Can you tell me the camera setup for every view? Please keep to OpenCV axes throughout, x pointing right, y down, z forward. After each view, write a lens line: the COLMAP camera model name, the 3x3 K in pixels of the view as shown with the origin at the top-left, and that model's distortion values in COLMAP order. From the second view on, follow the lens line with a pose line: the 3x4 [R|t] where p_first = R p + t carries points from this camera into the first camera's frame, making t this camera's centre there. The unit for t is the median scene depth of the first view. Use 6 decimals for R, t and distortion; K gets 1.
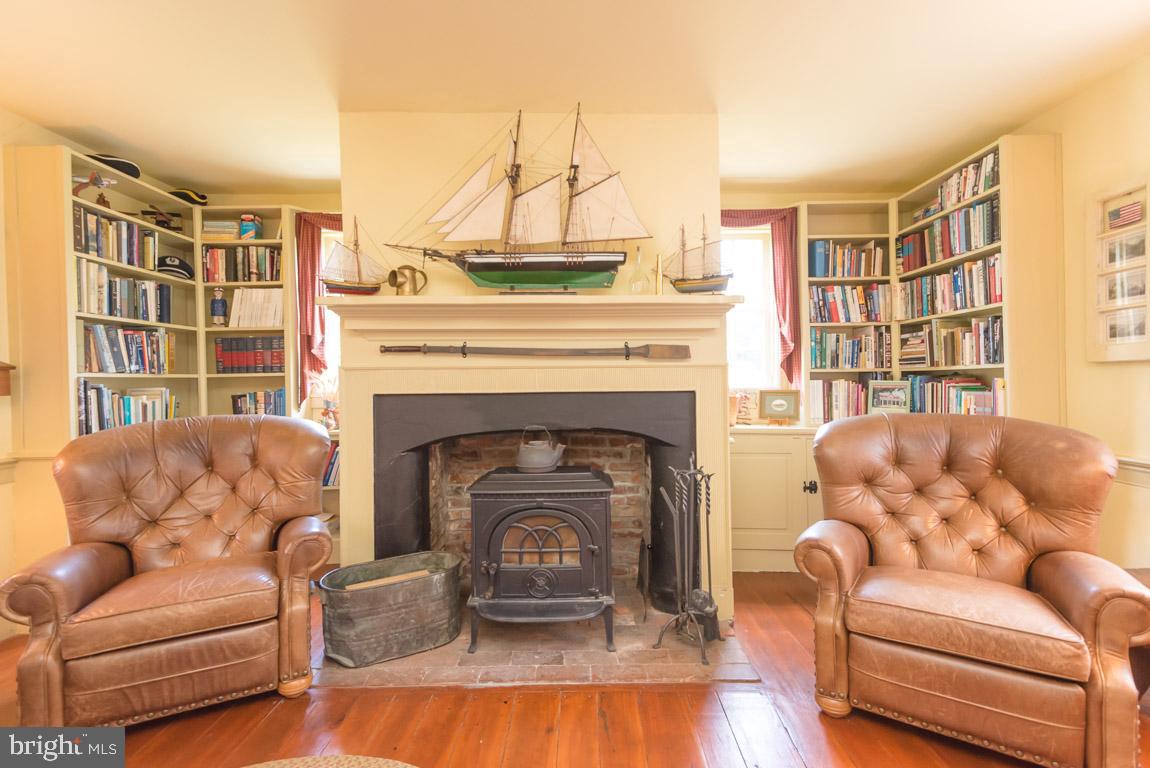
lens RADIAL K [[521.6, 0, 576.0], [0, 521.6, 376.1], [0, 0, 1]] dist [0.018898, -0.003343]
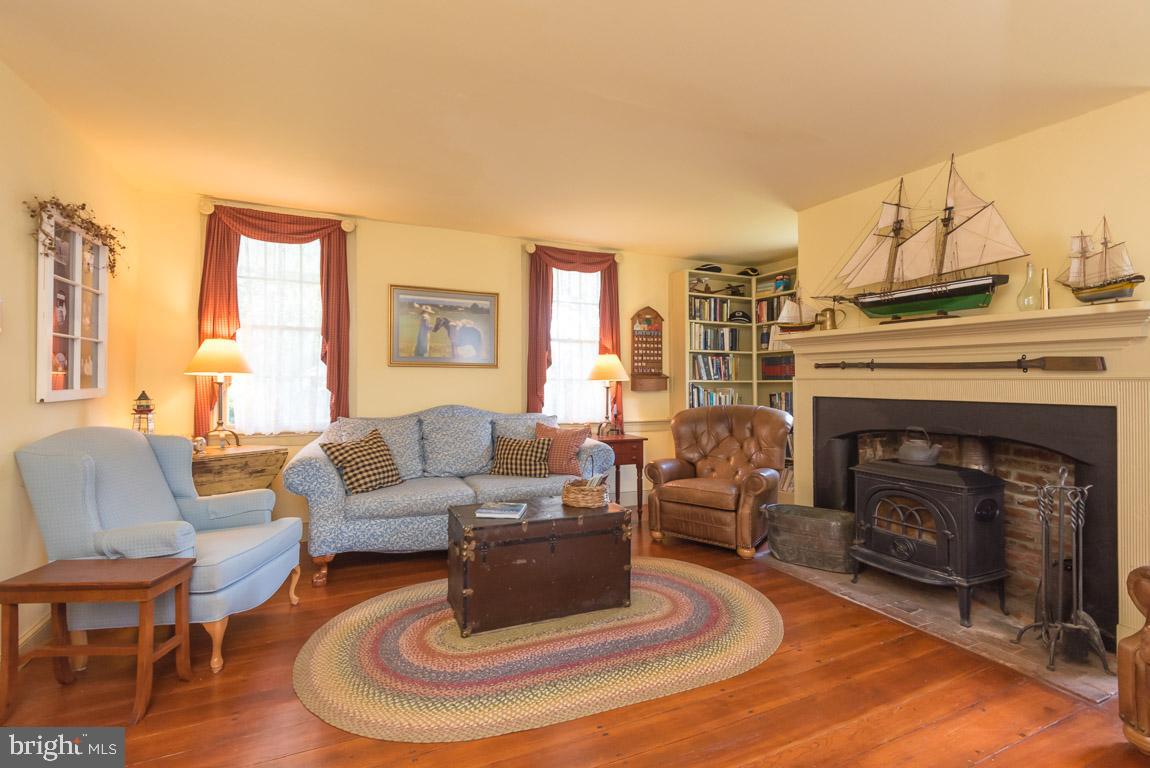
lens RADIAL K [[521.6, 0, 573.2], [0, 521.6, 381.1], [0, 0, 1]] dist [0.018898, -0.003343]
pose [[0.424388, 0.011855, -0.905403, 0.676849], [-0.005463, 0.999930, 0.010532, -0.020516], [0.905464, 0.000476, 0.424423, -0.248434]]
